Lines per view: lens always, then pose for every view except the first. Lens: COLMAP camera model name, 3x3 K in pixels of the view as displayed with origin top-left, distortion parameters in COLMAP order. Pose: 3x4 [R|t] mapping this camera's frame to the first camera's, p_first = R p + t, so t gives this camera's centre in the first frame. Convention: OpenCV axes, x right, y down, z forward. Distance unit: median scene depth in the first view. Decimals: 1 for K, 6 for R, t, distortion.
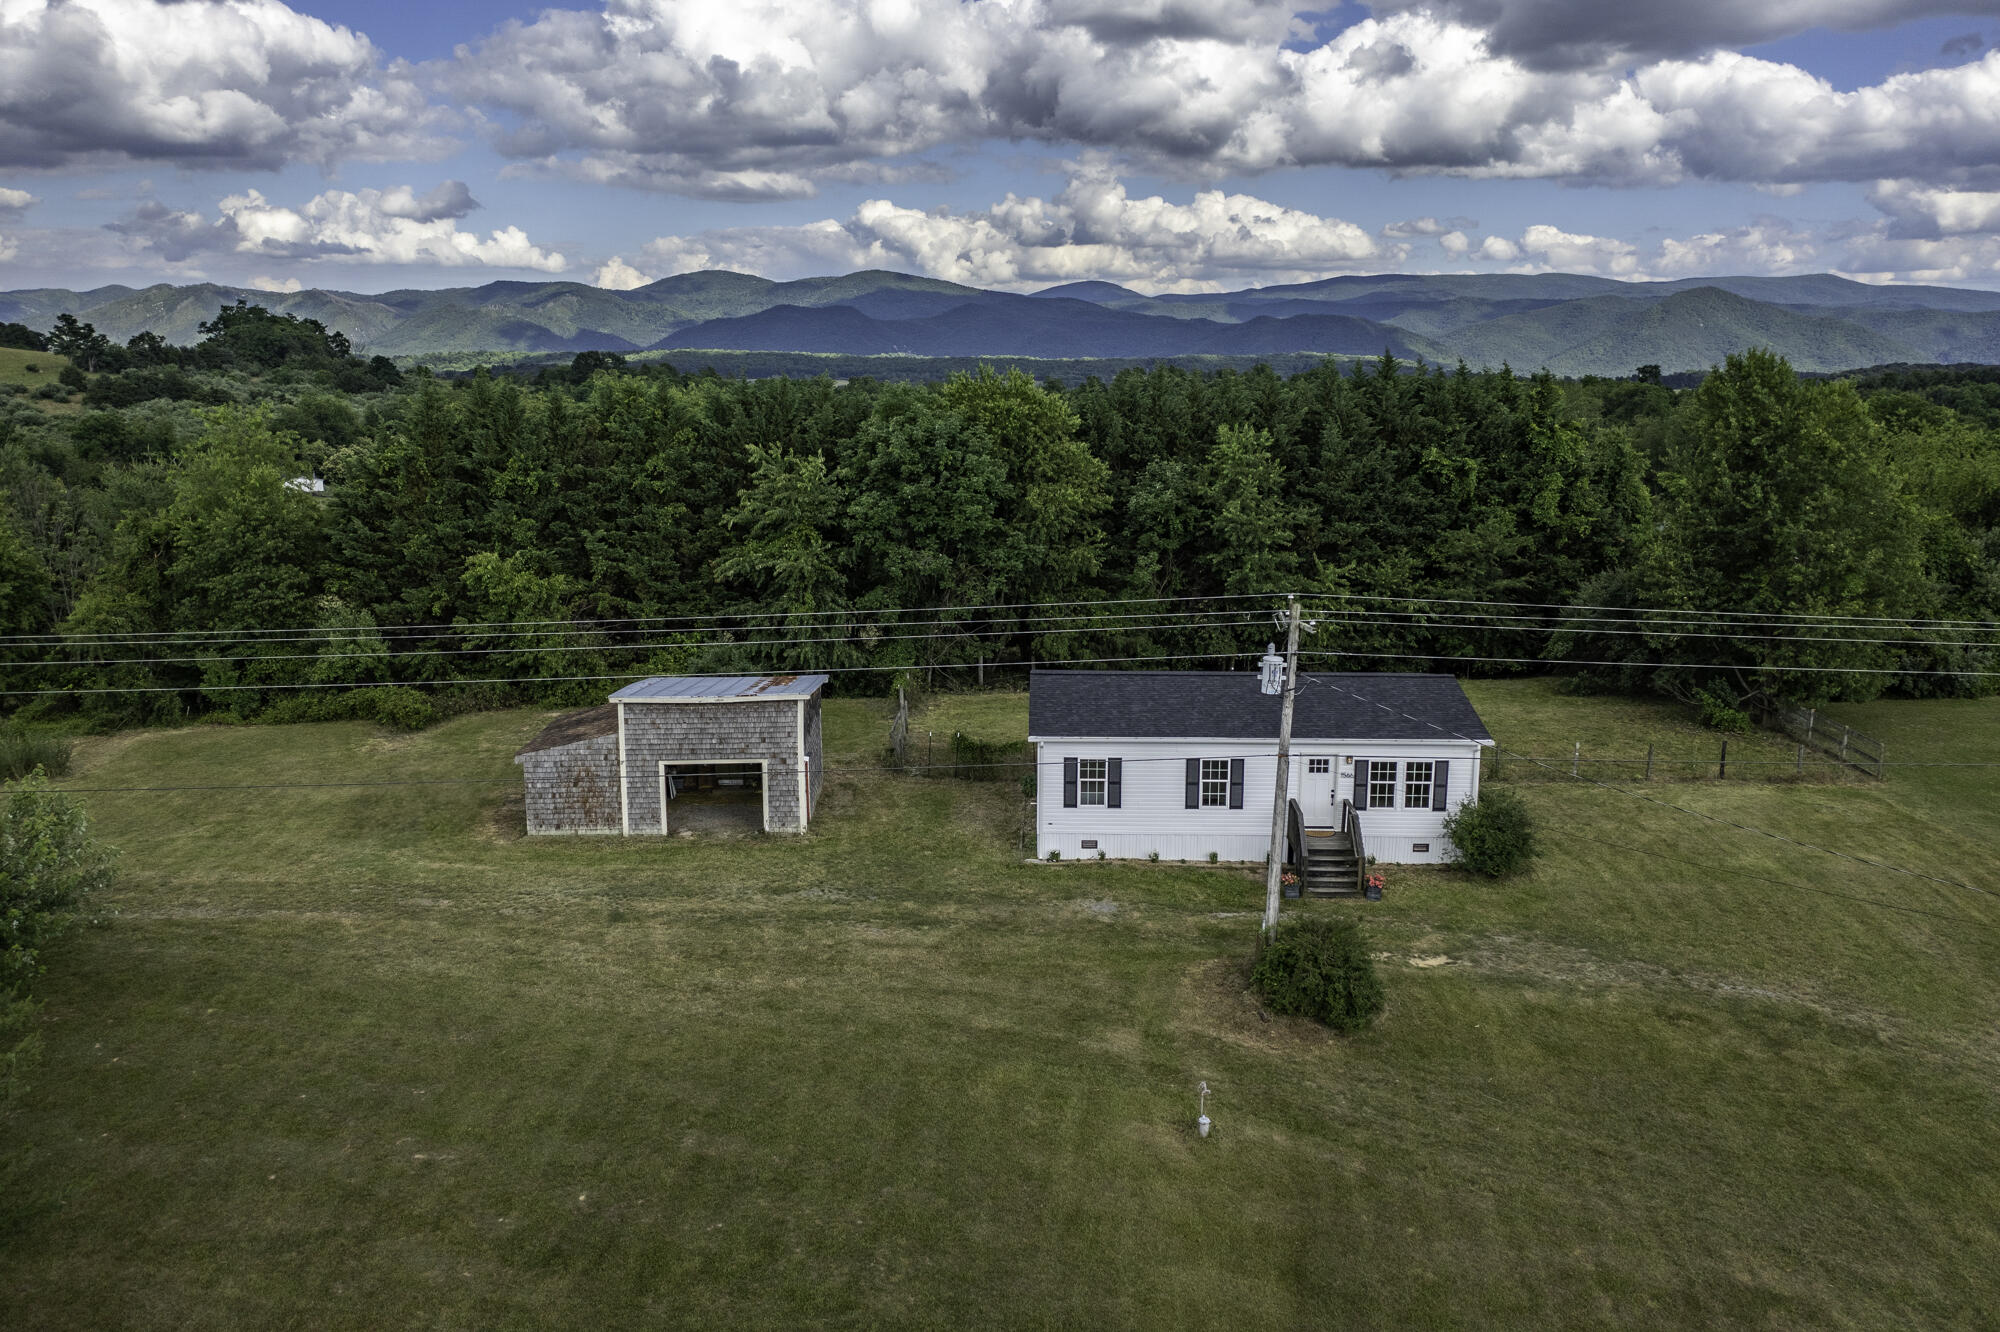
lens RADIAL K [[1578.3, 0, 1002.4], [0, 1578.3, 631.6], [0, 0, 1]] dist [-0.012275, 0.001662]
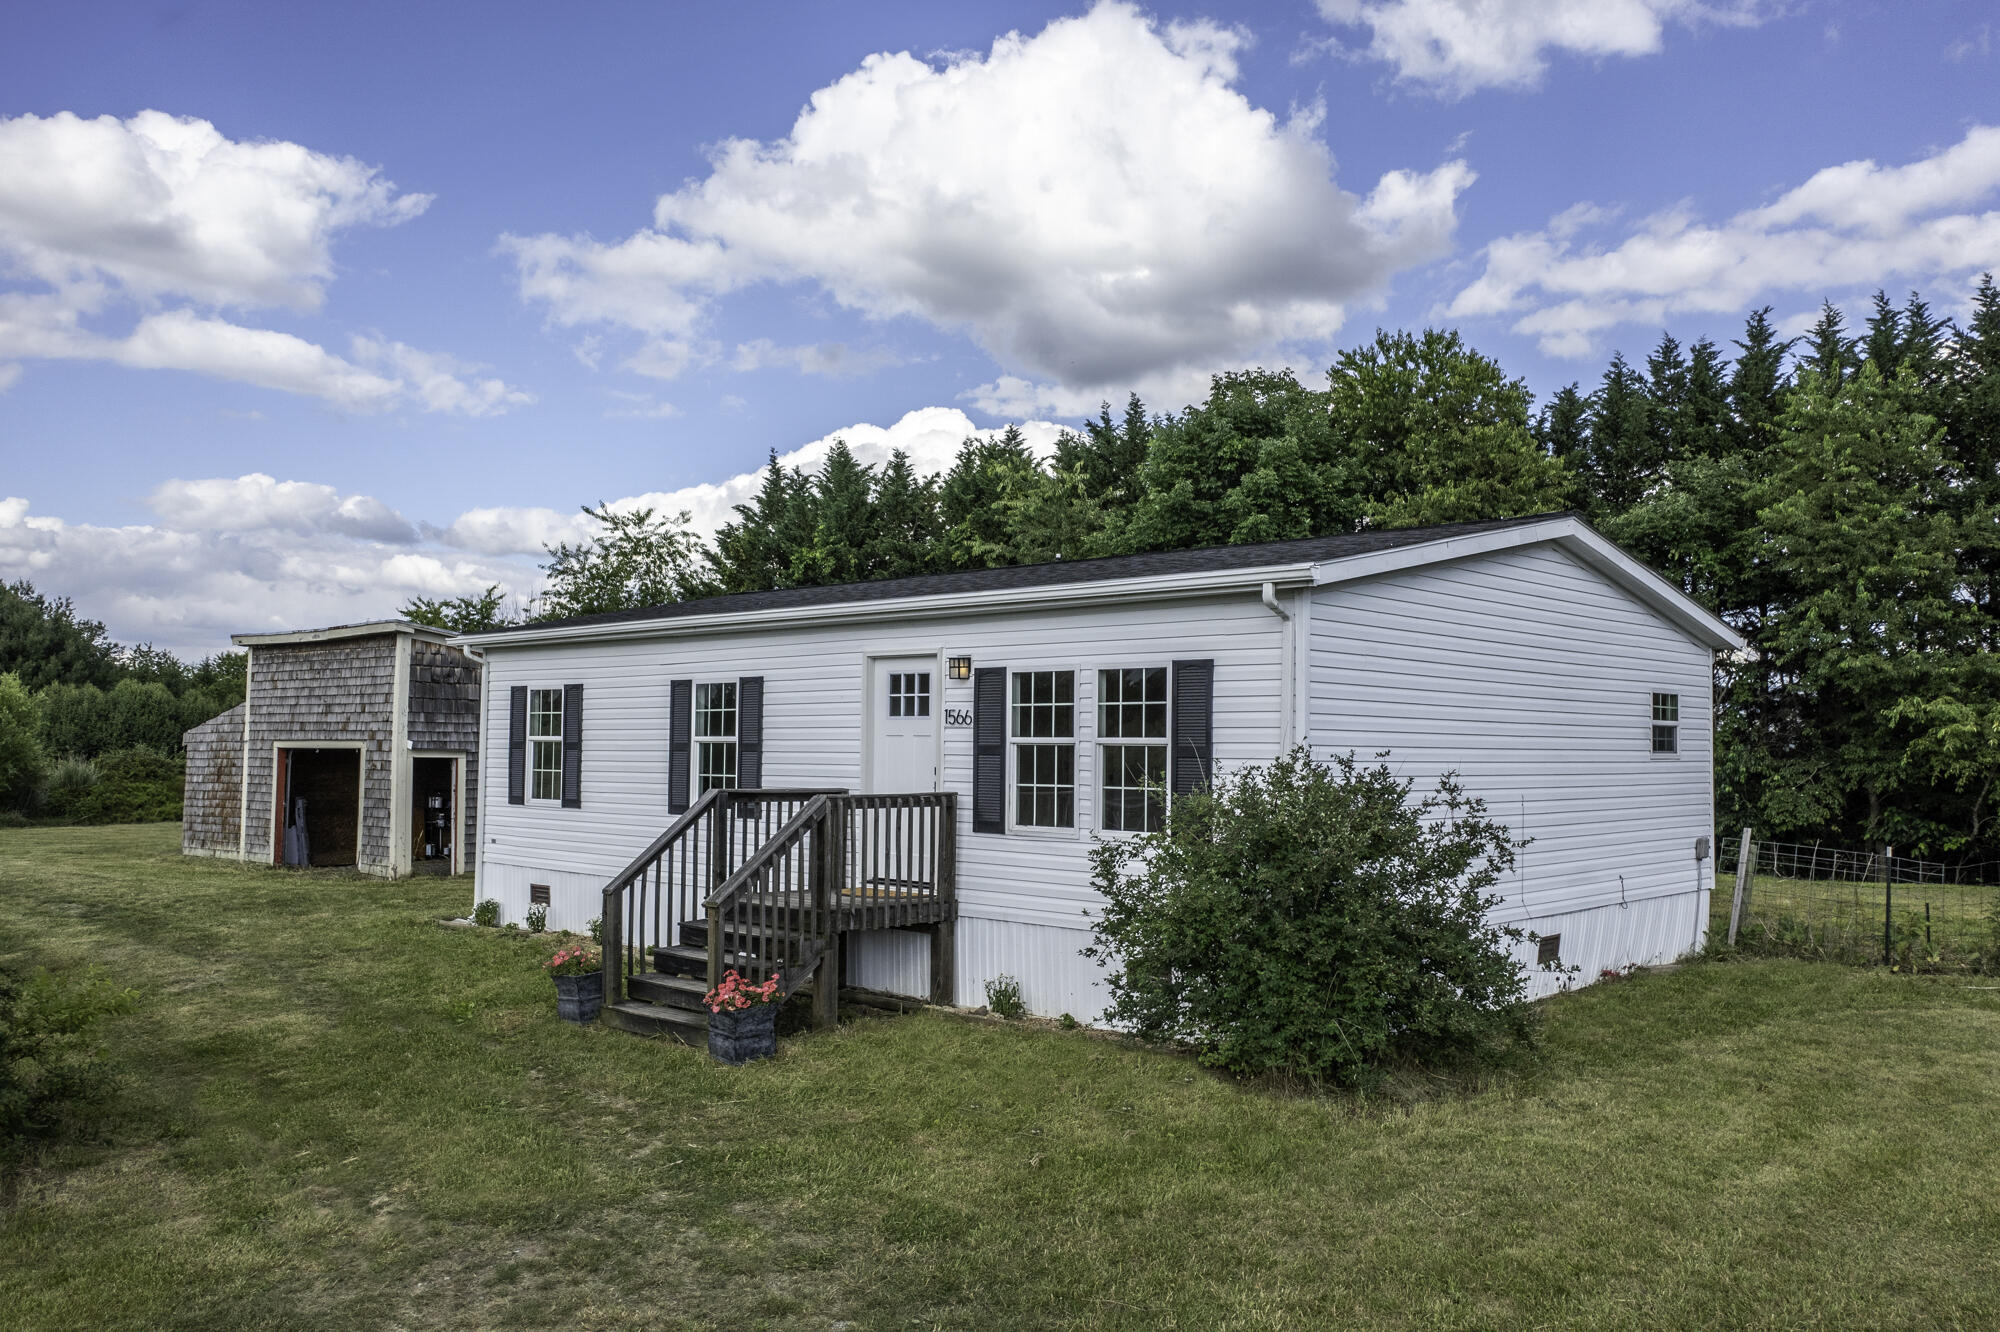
lens RADIAL K [[1578.3, 0, 992.4], [0, 1578.3, 678.2], [0, 0, 1]] dist [-0.012275, 0.001662]
pose [[0.750512, -0.021016, -0.660522, 0.418386], [-0.153528, 0.966603, -0.205200, 0.141966], [0.642776, 0.255414, 0.722221, 0.730708]]
